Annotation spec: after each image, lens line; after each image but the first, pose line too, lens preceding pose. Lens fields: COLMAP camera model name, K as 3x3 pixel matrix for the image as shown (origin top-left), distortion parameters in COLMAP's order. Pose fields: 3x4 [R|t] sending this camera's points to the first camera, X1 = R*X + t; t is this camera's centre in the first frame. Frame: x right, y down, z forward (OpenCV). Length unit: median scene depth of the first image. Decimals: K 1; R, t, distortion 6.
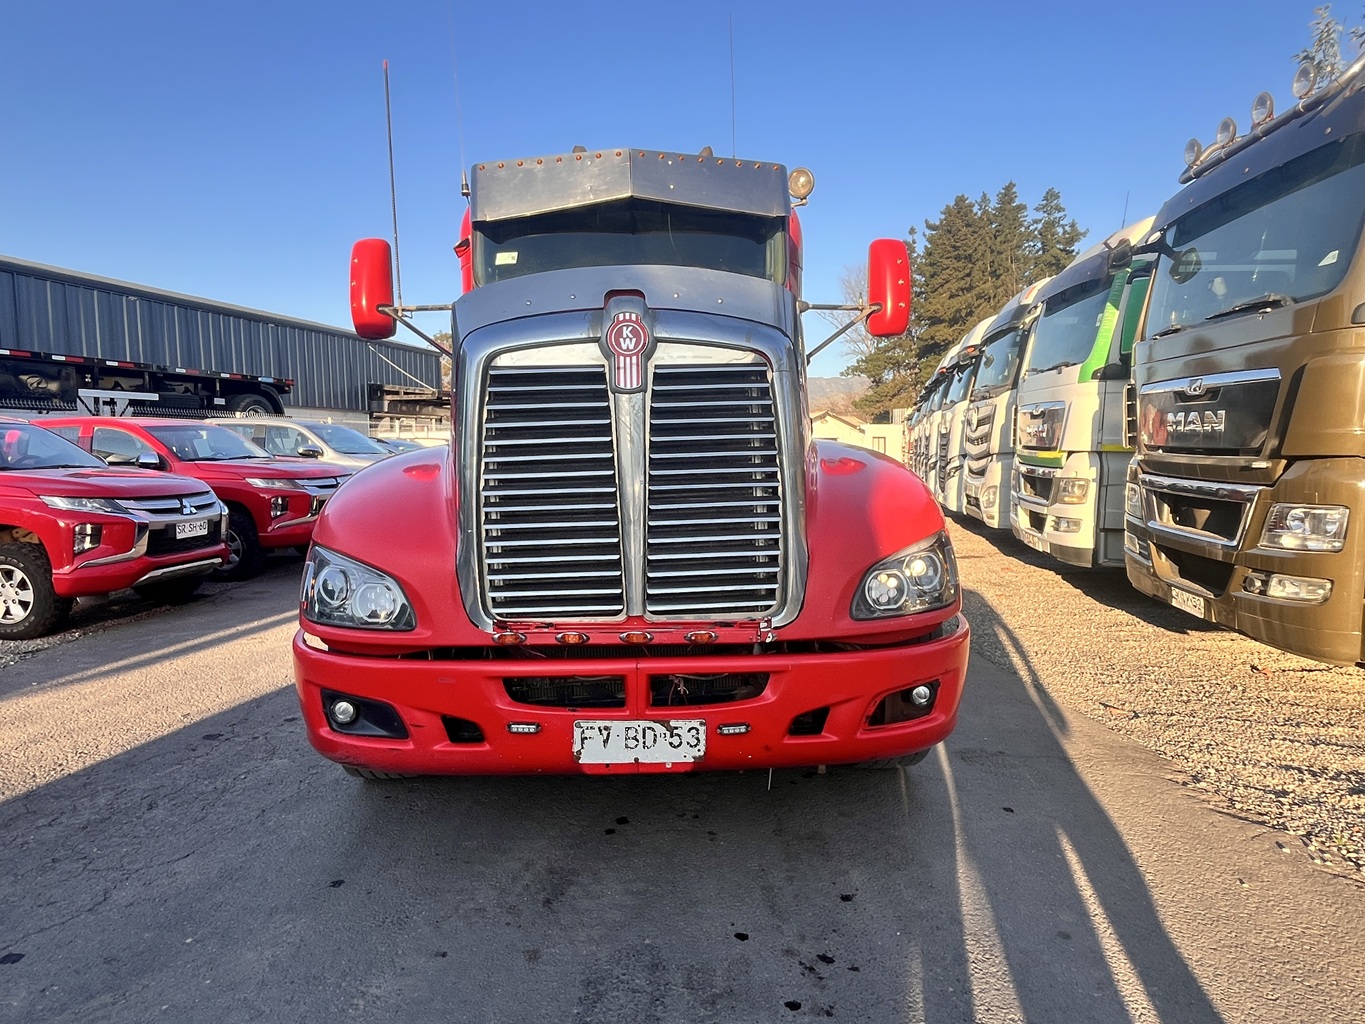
lens RADIAL K [[789.4, 0, 677.5], [0, 789.4, 510.5], [0, 0, 1]] dist [-0.000211, -0.002155]
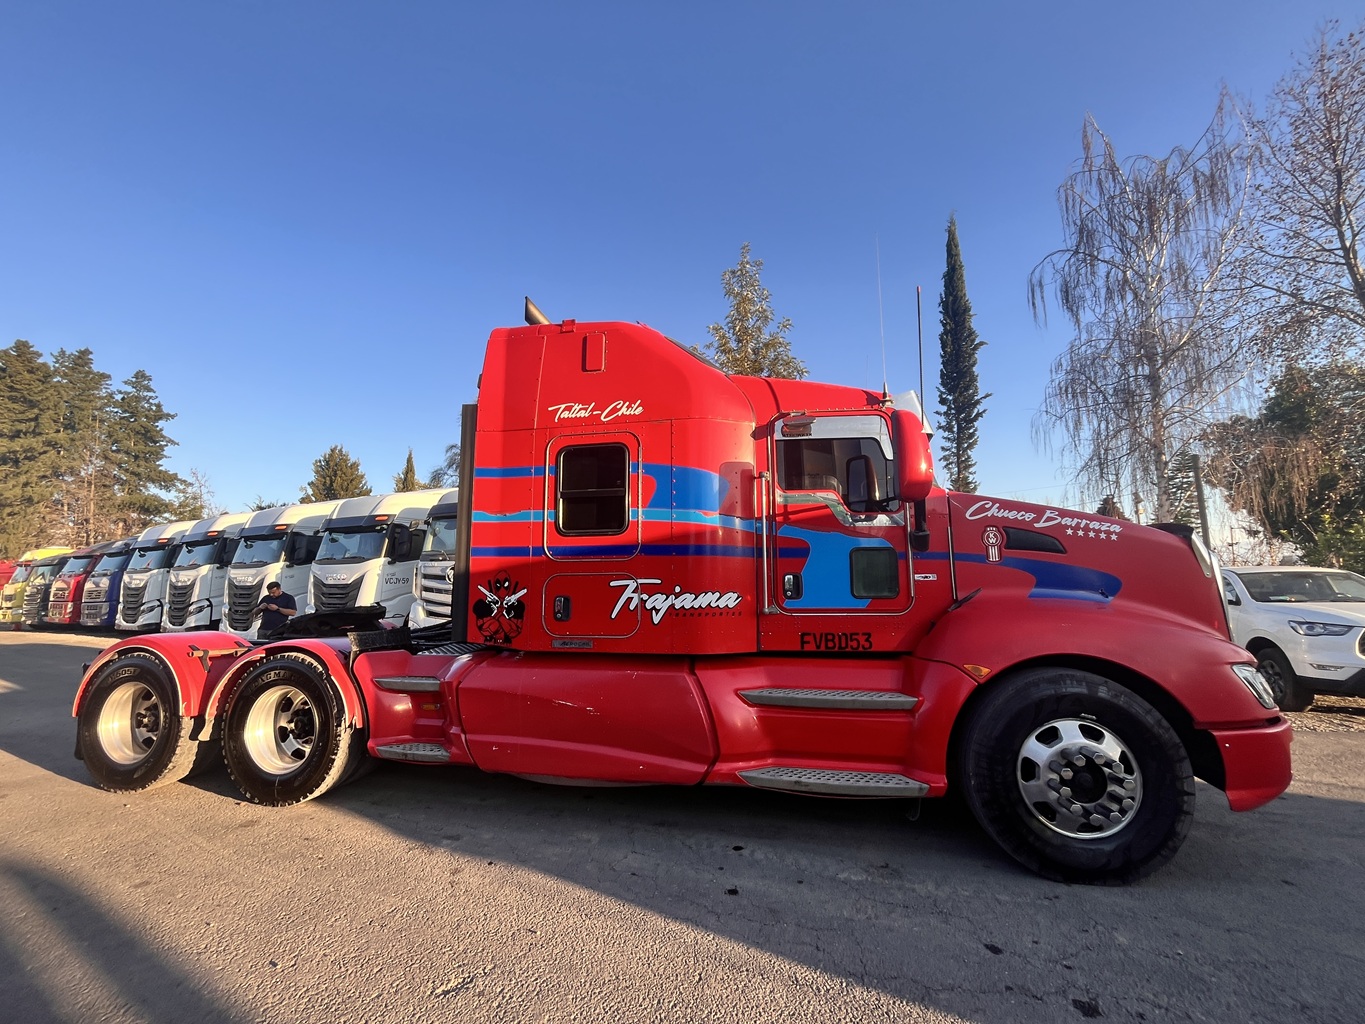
lens RADIAL K [[552.1, 0, 680.0], [0, 552.1, 514.2], [0, 0, 1]] dist [-0.001418, -0.000032]
pose [[0.261015, 0.131078, 0.956394, -1.522932], [0.082509, 0.984083, -0.157391, -0.142459], [-0.961802, 0.119992, 0.246045, 1.453716]]
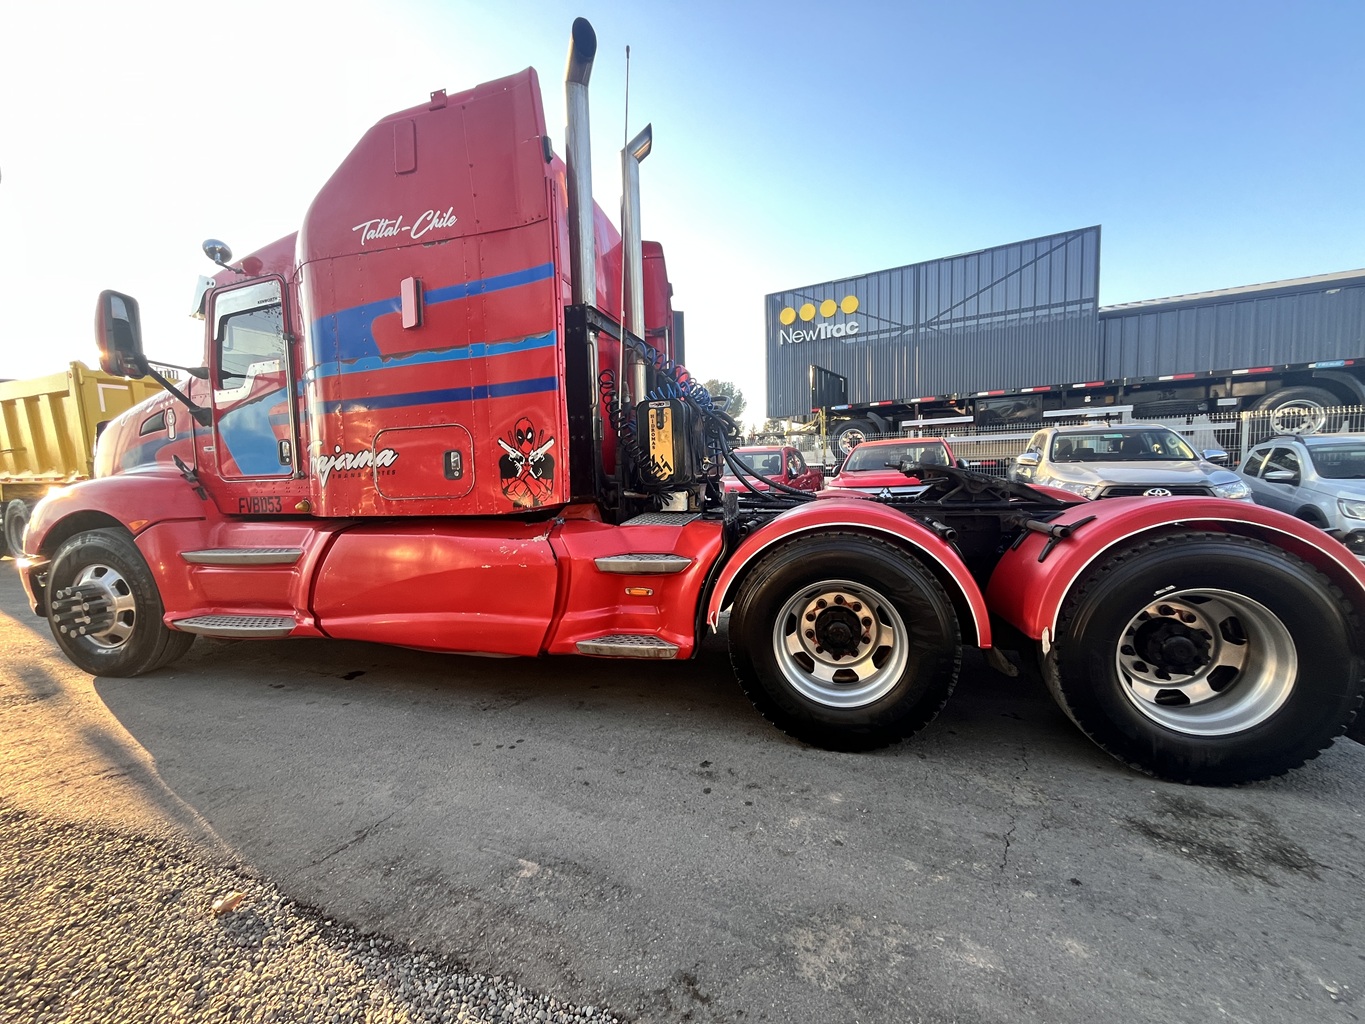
lens RADIAL K [[552.1, 0, 680.9], [0, 552.1, 514.0], [0, 0, 1]] dist [-0.001418, -0.000032]
pose [[-0.288633, 0.083020, -0.953834, 1.083898], [-0.049163, 0.993634, 0.101361, -0.194801], [0.956177, 0.076149, -0.282714, 2.706607]]
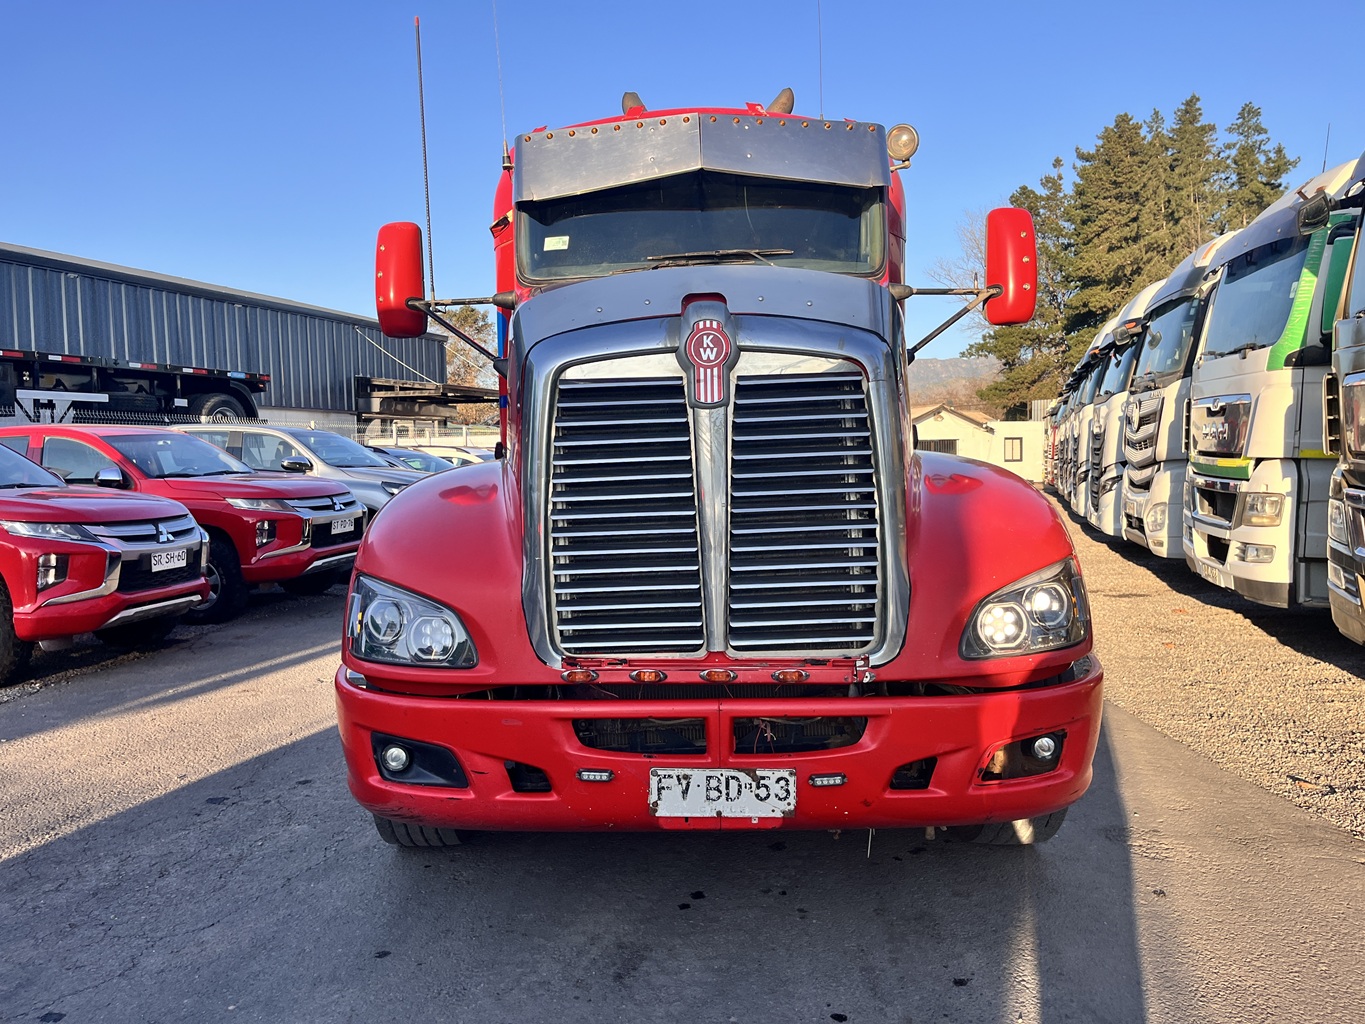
lens RADIAL K [[1030.7, 0, 681.6], [0, 1030.7, 510.4], [0, 0, 1]] dist [0.057255, -0.063242]
pose [[0.998090, -0.004311, -0.061619, -0.014740], [0.002789, 0.999689, -0.024771, 0.000065], [0.061707, 0.024552, 0.997792, -0.135577]]
